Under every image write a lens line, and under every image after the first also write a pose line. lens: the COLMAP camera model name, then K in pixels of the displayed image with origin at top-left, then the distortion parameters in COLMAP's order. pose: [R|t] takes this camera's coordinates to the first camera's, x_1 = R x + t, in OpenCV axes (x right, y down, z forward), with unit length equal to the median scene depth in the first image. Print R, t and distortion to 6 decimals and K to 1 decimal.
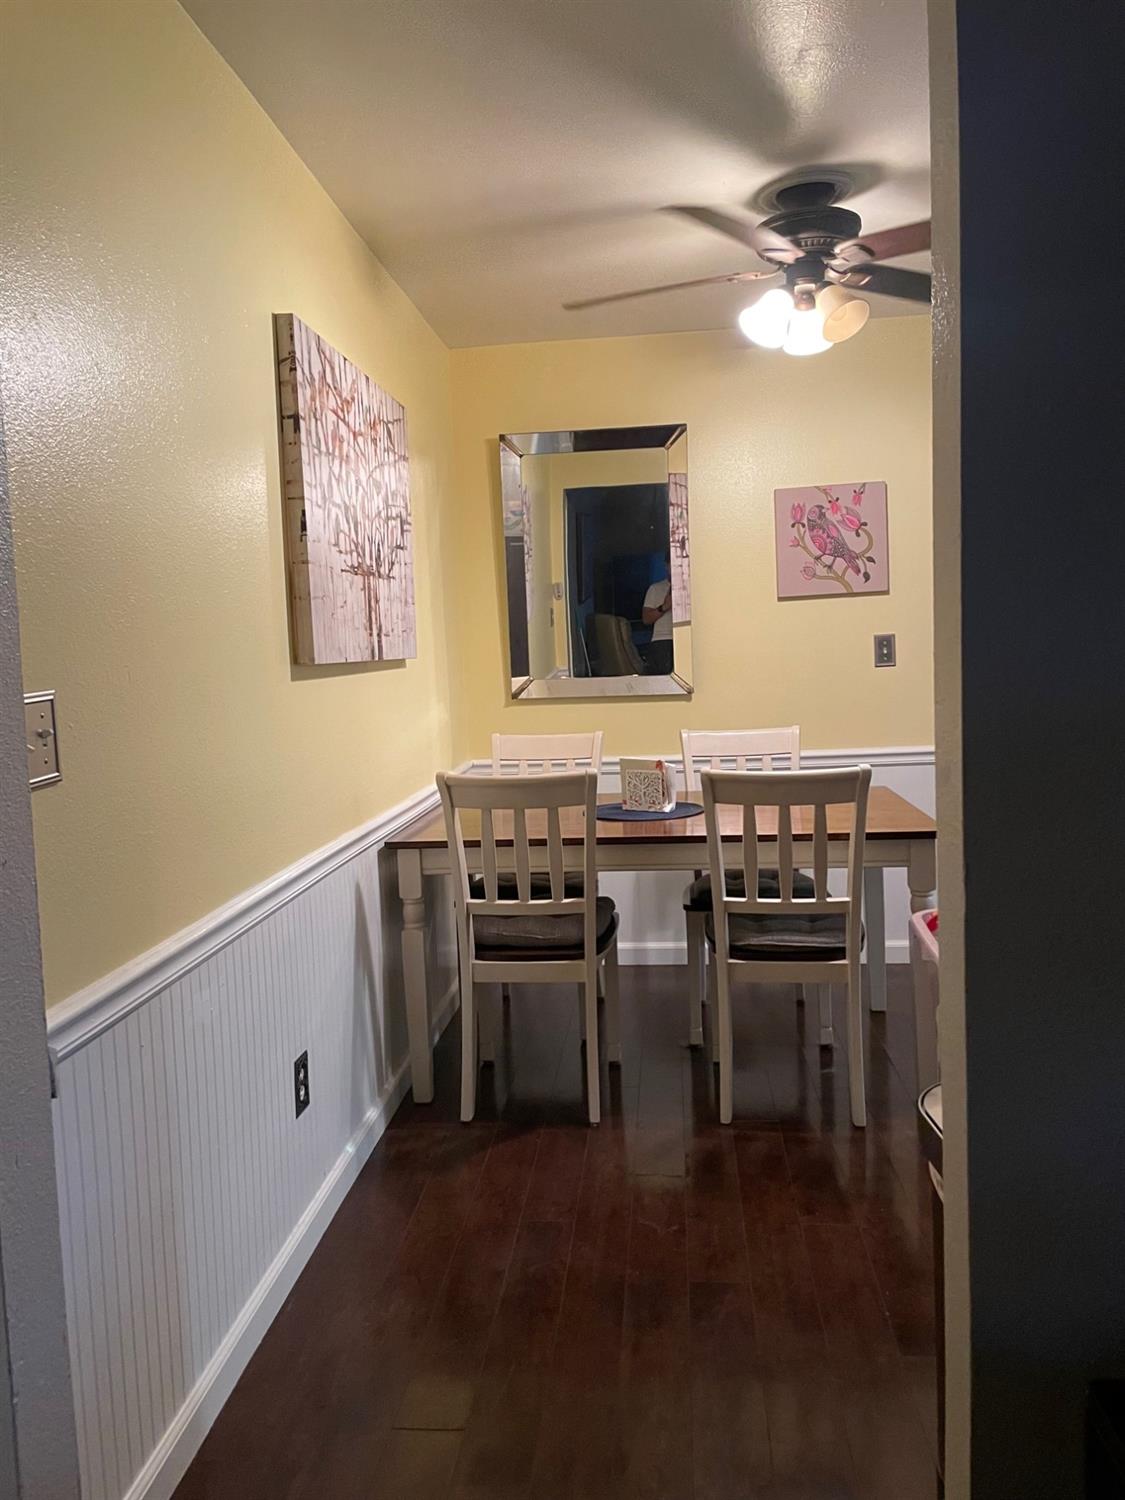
lens RADIAL K [[1146.5, 0, 558.7], [0, 1146.5, 747.9], [0, 0, 1]] dist [0.068574, -0.060713]
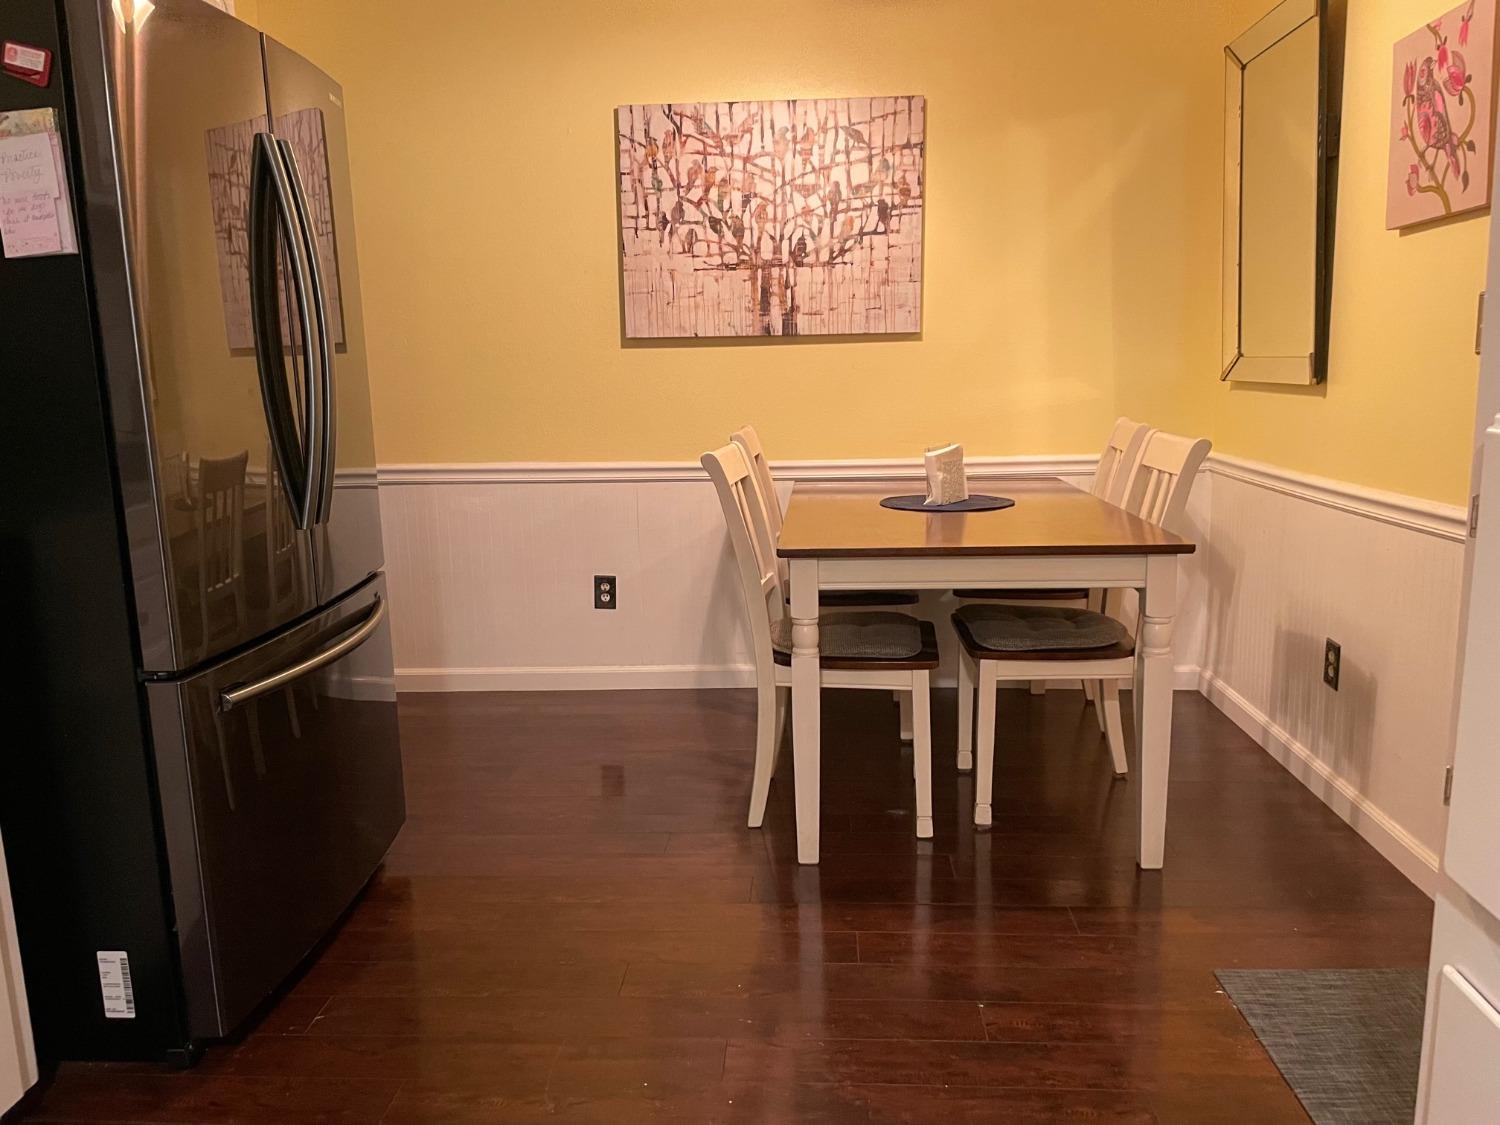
lens RADIAL K [[1146.5, 0, 751.9], [0, 1146.5, 569.4], [0, 0, 1]] dist [0.068574, -0.060713]
pose [[0.047771, 0.212598, -0.975971, 0.823505], [-0.070624, 0.975360, 0.209008, -0.062103], [0.996358, 0.058943, 0.061608, 0.649335]]
